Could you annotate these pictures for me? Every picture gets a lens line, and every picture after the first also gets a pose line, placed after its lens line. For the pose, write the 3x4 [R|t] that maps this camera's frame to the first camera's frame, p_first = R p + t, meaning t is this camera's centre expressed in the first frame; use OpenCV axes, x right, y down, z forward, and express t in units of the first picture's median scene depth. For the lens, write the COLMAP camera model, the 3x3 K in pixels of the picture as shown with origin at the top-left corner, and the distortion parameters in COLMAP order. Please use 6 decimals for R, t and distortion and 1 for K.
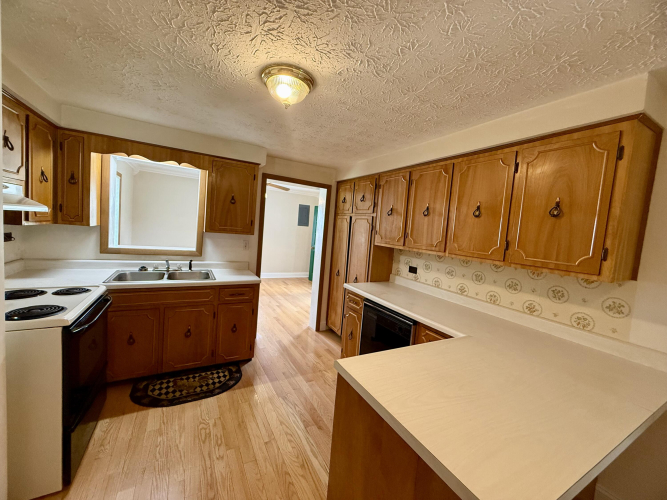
lens RADIAL K [[268.7, 0, 335.6], [0, 268.7, 248.8], [0, 0, 1]] dist [0.000276, -0.000777]
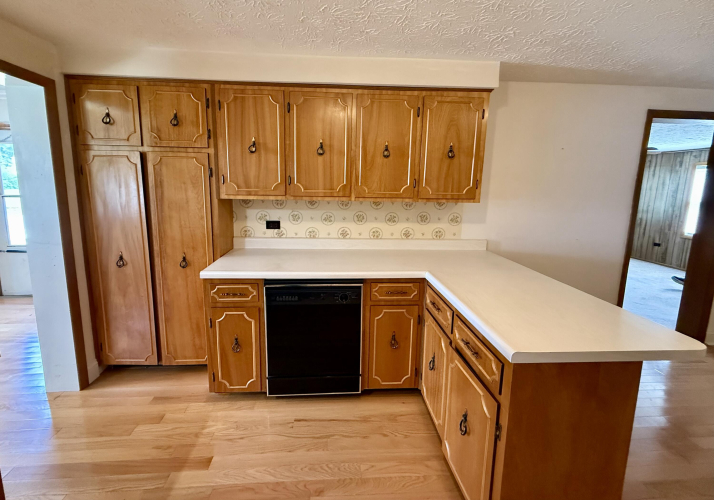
lens RADIAL K [[290.8, 0, 346.8], [0, 290.8, 222.4], [0, 0, 1]] dist [-0.000318, 0.000243]
pose [[0.440126, -0.199190, 0.875564, -0.395927], [0.090937, 0.979959, 0.177229, -0.064670], [-0.893320, 0.001618, 0.449419, 0.489558]]
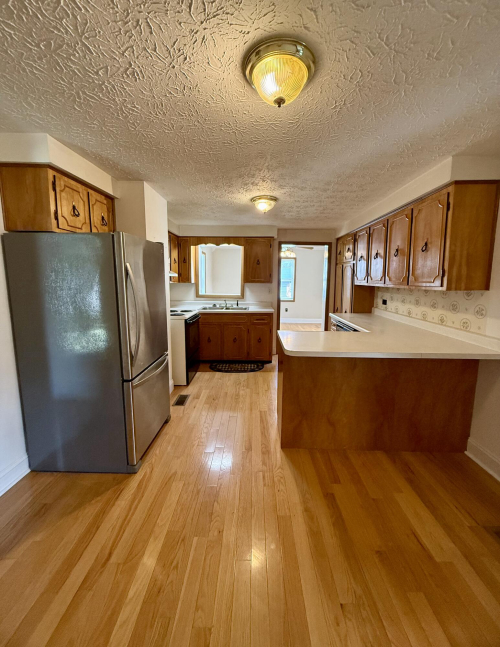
lens RADIAL K [[274.9, 0, 251.5], [0, 274.9, 312.3], [0, 0, 1]] dist [0.000640, 0.000107]
pose [[0.865053, -0.013870, -0.501489, 0.445691], [0.023952, 0.999620, 0.013669, 0.106228], [0.501108, -0.023836, 0.865056, -0.496953]]
